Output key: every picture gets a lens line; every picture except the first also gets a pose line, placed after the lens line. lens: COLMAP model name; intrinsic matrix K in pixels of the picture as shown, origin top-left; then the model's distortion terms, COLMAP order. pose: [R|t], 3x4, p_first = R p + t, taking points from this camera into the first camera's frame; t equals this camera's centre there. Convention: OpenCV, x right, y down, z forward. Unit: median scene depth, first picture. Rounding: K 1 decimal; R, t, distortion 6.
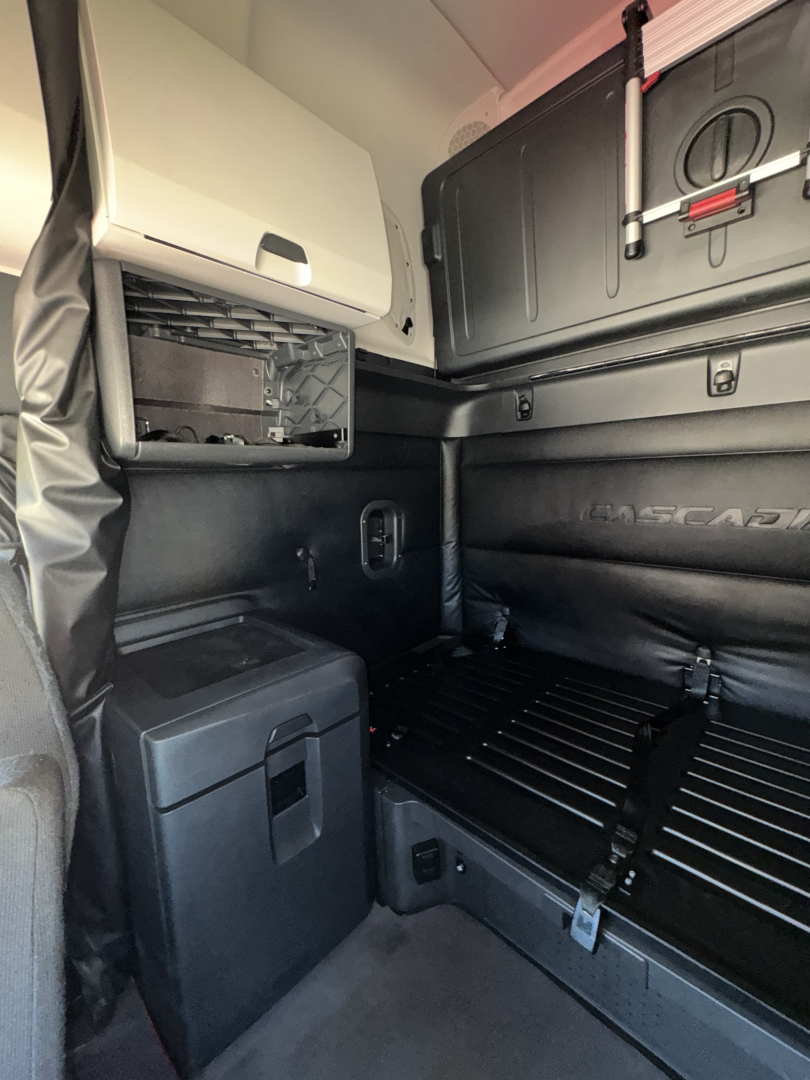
lens RADIAL K [[440.1, 0, 405.0], [0, 440.1, 540.0], [0, 0, 1]] dist [0.001285, 0.000000]
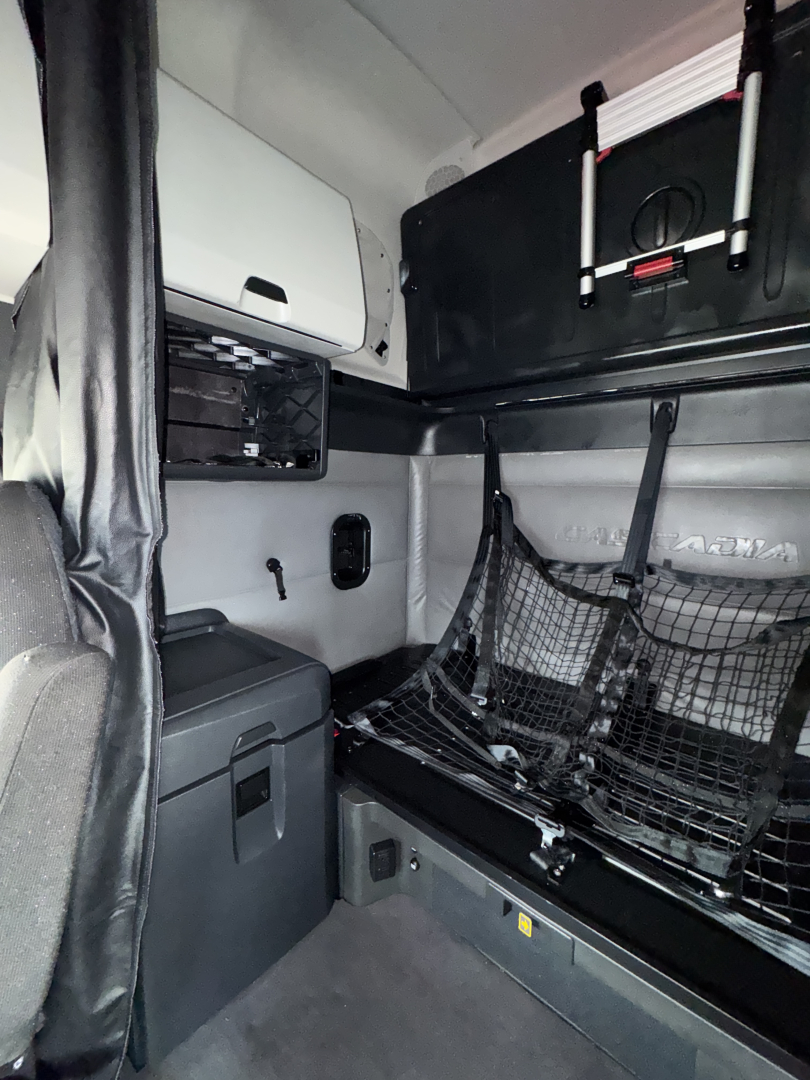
lens RADIAL K [[431.6, 0, 409.4], [0, 431.6, 544.5], [0, 0, 1]] dist [-0.008499, 0.000055]
pose [[0.996500, 0.030010, 0.078024, 0.006892], [-0.029102, 0.999495, -0.012748, -0.017898], [-0.078367, 0.010433, 0.996870, -0.040379]]
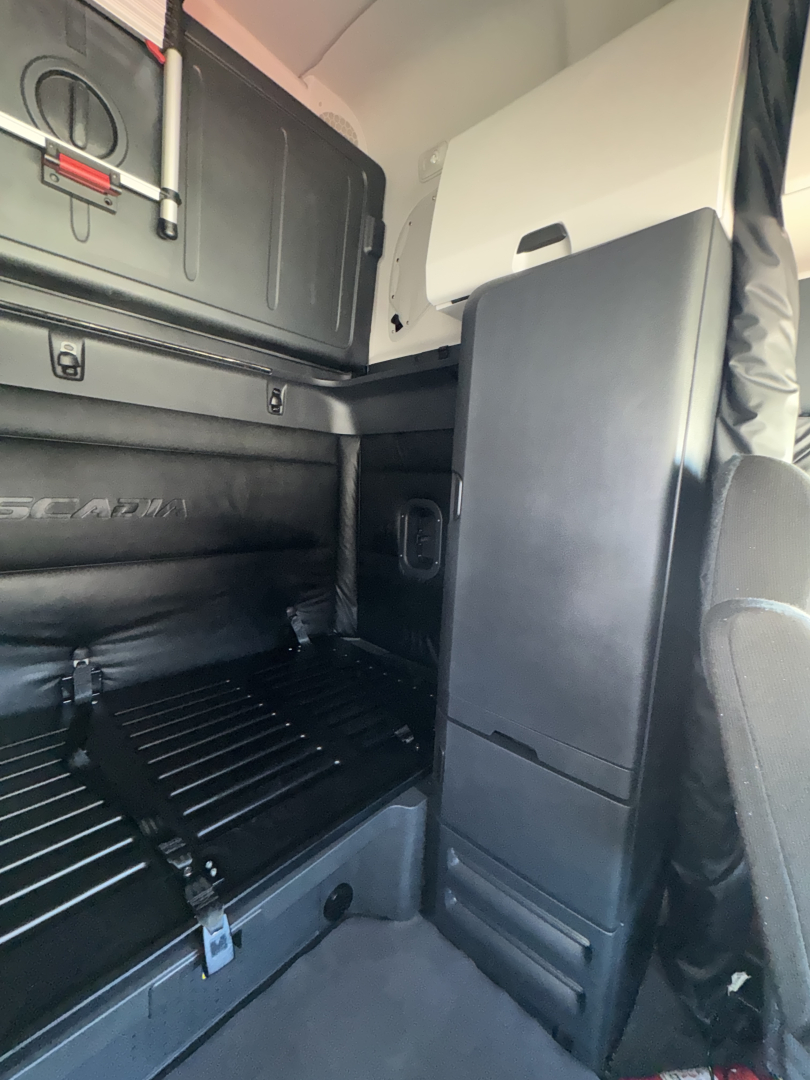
lens RADIAL K [[440.1, 0, 405.0], [0, 440.1, 540.0], [0, 0, 1]] dist [0.001285, 0.000000]
pose [[-0.017376, -0.093856, 0.995434, -0.311343], [0.089364, 0.991454, 0.095040, -0.014577], [-0.995847, 0.090608, -0.008840, 0.384655]]
